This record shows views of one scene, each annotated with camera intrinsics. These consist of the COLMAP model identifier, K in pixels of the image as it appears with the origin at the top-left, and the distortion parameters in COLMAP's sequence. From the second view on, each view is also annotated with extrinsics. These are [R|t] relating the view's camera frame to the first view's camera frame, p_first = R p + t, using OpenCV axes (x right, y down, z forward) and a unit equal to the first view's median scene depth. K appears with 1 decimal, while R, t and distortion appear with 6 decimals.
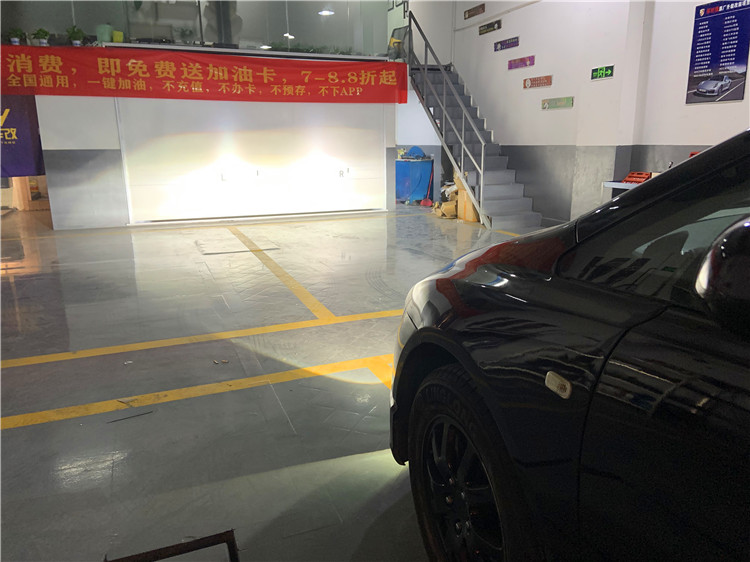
lens RADIAL K [[573.2, 0, 376.7], [0, 573.2, 282.1], [0, 0, 1]] dist [0.090803, -0.113296]
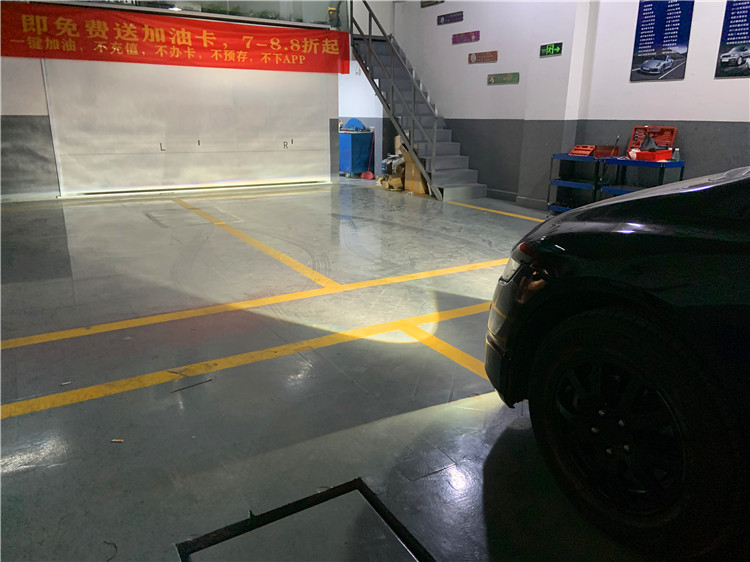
lens RADIAL K [[573.2, 0, 373.5], [0, 573.2, 284.6], [0, 0, 1]] dist [0.090803, -0.113296]
pose [[0.986437, -0.029556, 0.161458, -0.126309], [0.022104, 0.998614, 0.047759, 0.008925], [-0.162646, -0.043543, 0.985723, -0.006676]]
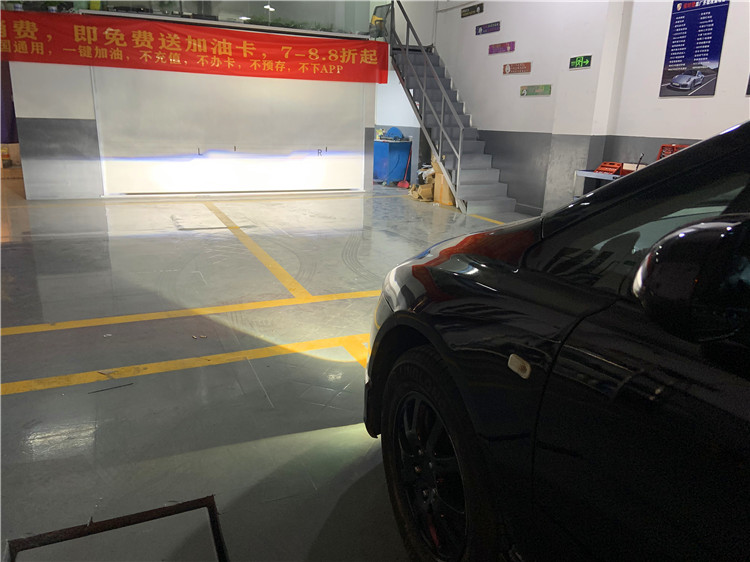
lens RADIAL K [[573.2, 0, 370.3], [0, 573.2, 283.0], [0, 0, 1]] dist [0.090803, -0.113296]
pose [[0.998993, 0.028083, 0.034981, -0.003120], [-0.029376, 0.998883, 0.037004, -0.002645], [-0.033902, -0.037995, 0.998703, -0.016877]]
